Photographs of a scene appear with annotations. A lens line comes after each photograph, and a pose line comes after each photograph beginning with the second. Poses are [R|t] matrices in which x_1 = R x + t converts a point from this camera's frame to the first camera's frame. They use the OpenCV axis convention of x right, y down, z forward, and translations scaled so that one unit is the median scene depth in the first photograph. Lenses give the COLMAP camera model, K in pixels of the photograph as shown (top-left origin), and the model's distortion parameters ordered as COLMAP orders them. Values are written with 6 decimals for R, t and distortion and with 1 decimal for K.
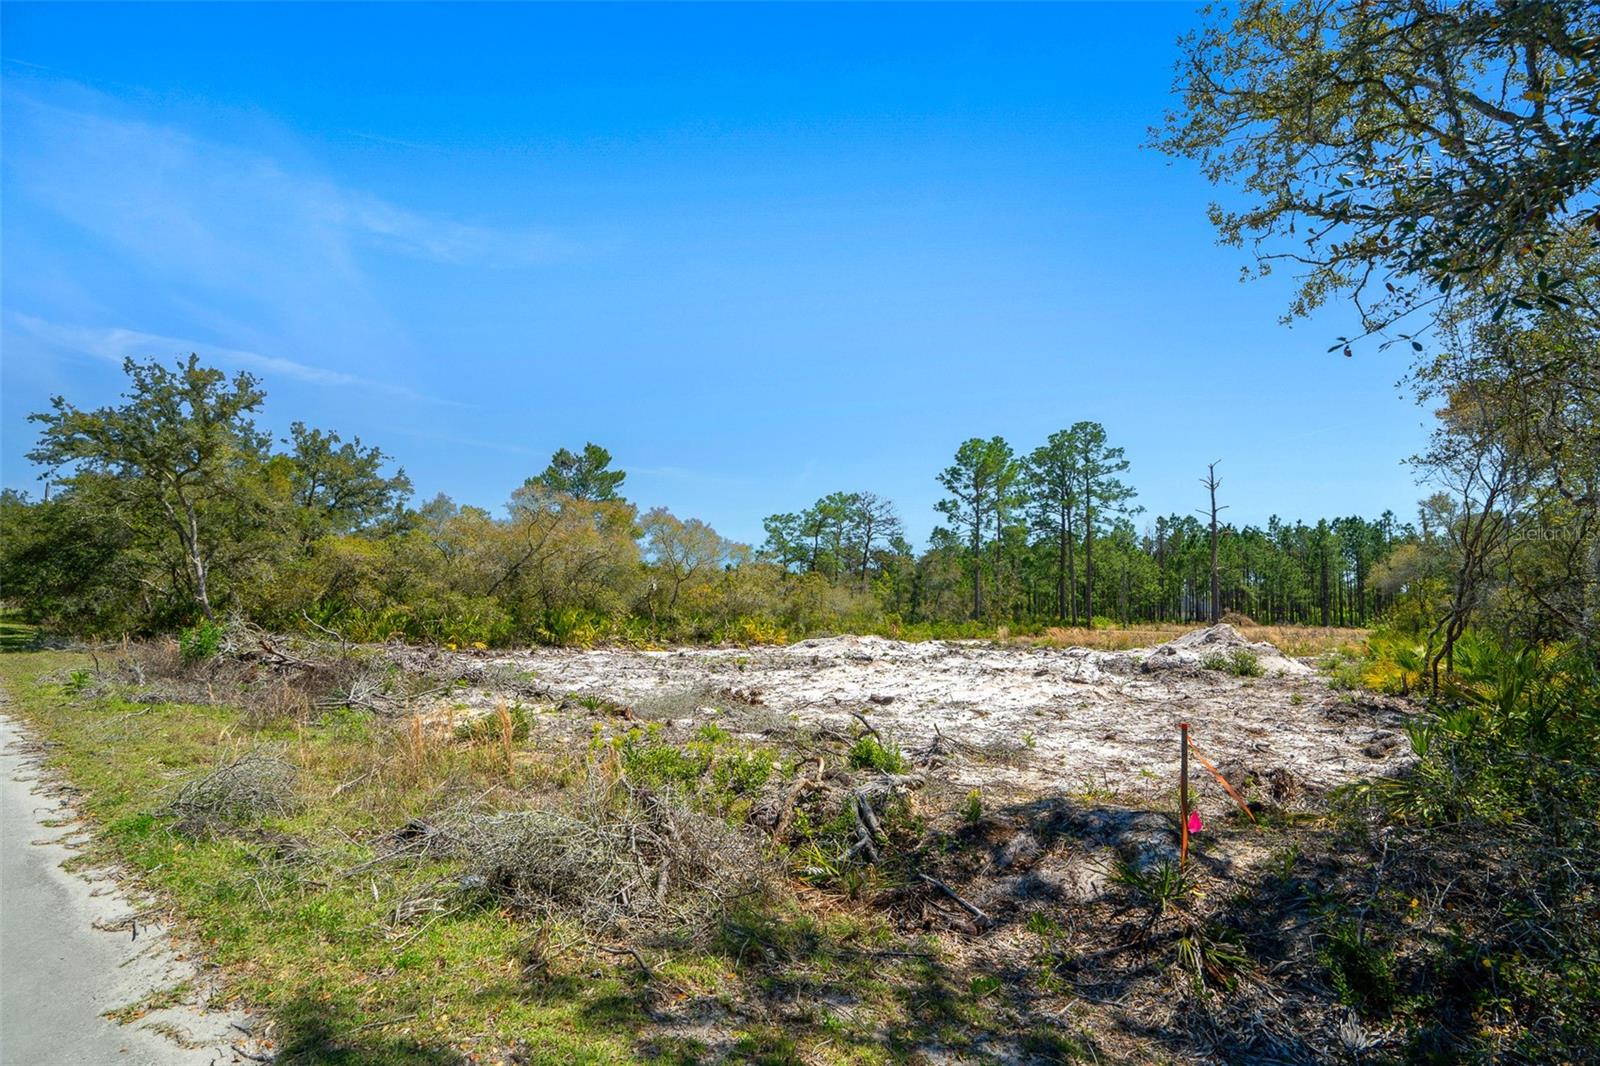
lens RADIAL K [[764.6, 0, 785.7], [0, 764.6, 535.2], [0, 0, 1]] dist [-0.078124, 0.035943]
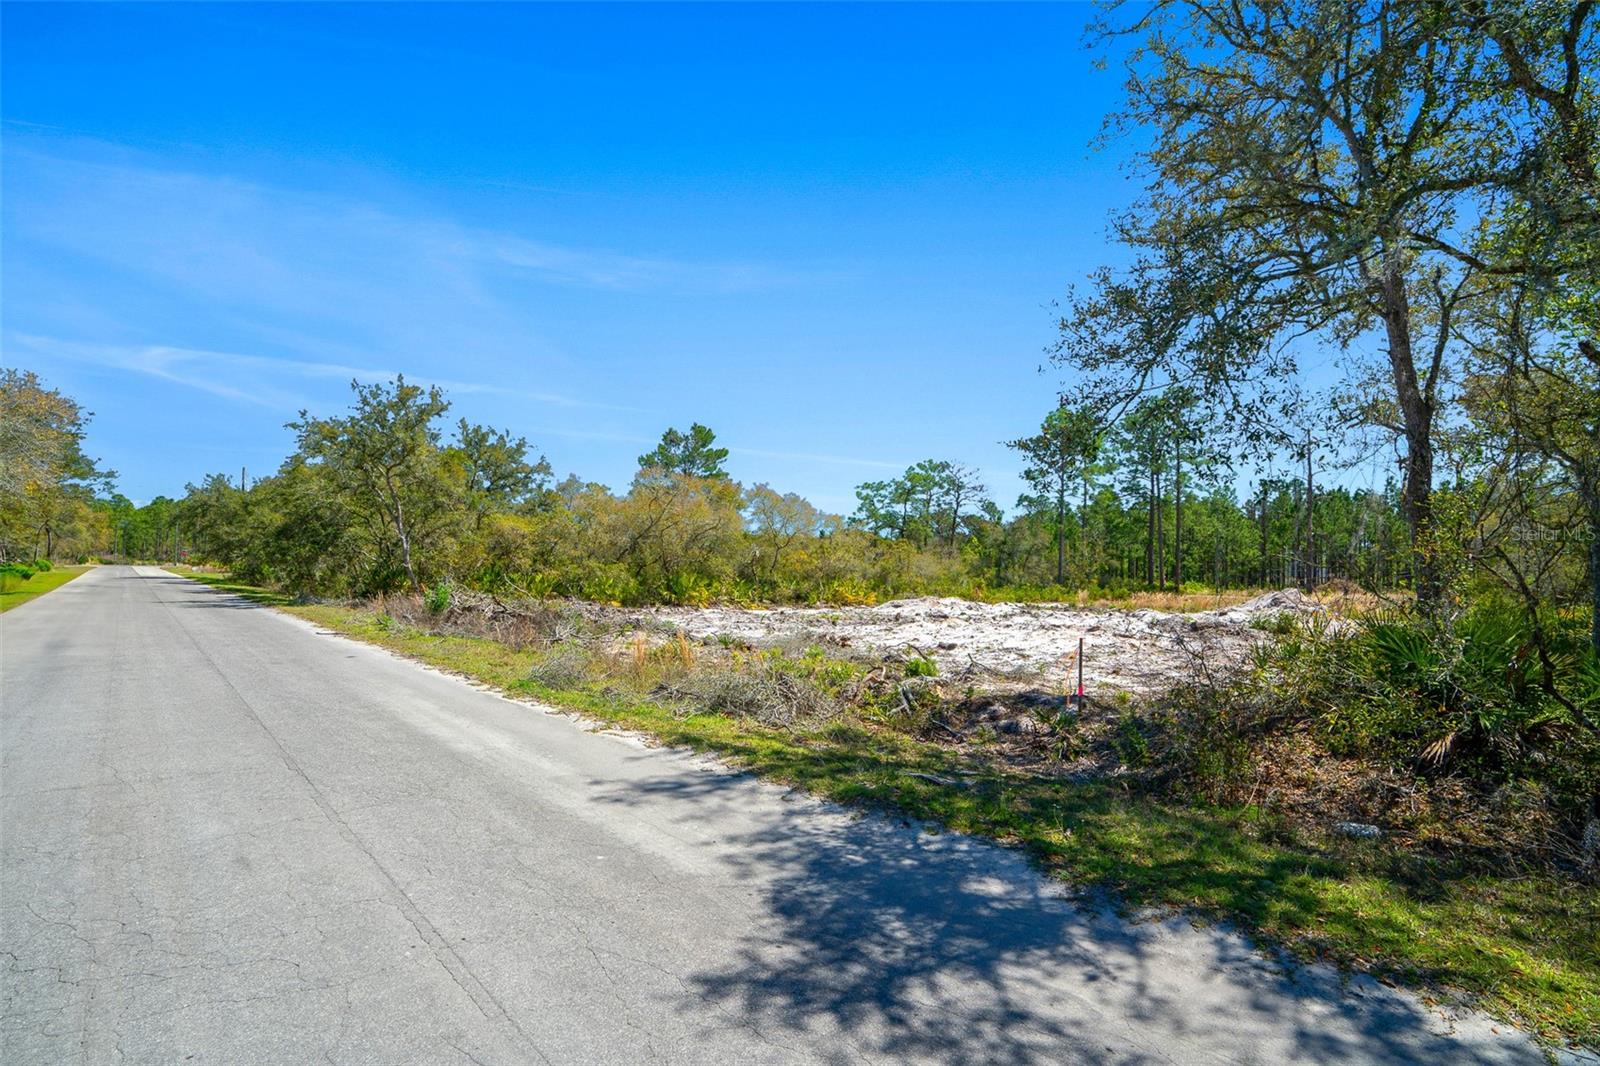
lens RADIAL K [[764.6, 0, 785.7], [0, 764.6, 535.2], [0, 0, 1]] dist [-0.078124, 0.035943]
pose [[0.992592, -0.004557, -0.121410, 0.007263], [0.010197, 0.998895, 0.045878, -0.011021], [0.121067, -0.046777, 0.991542, -0.114853]]
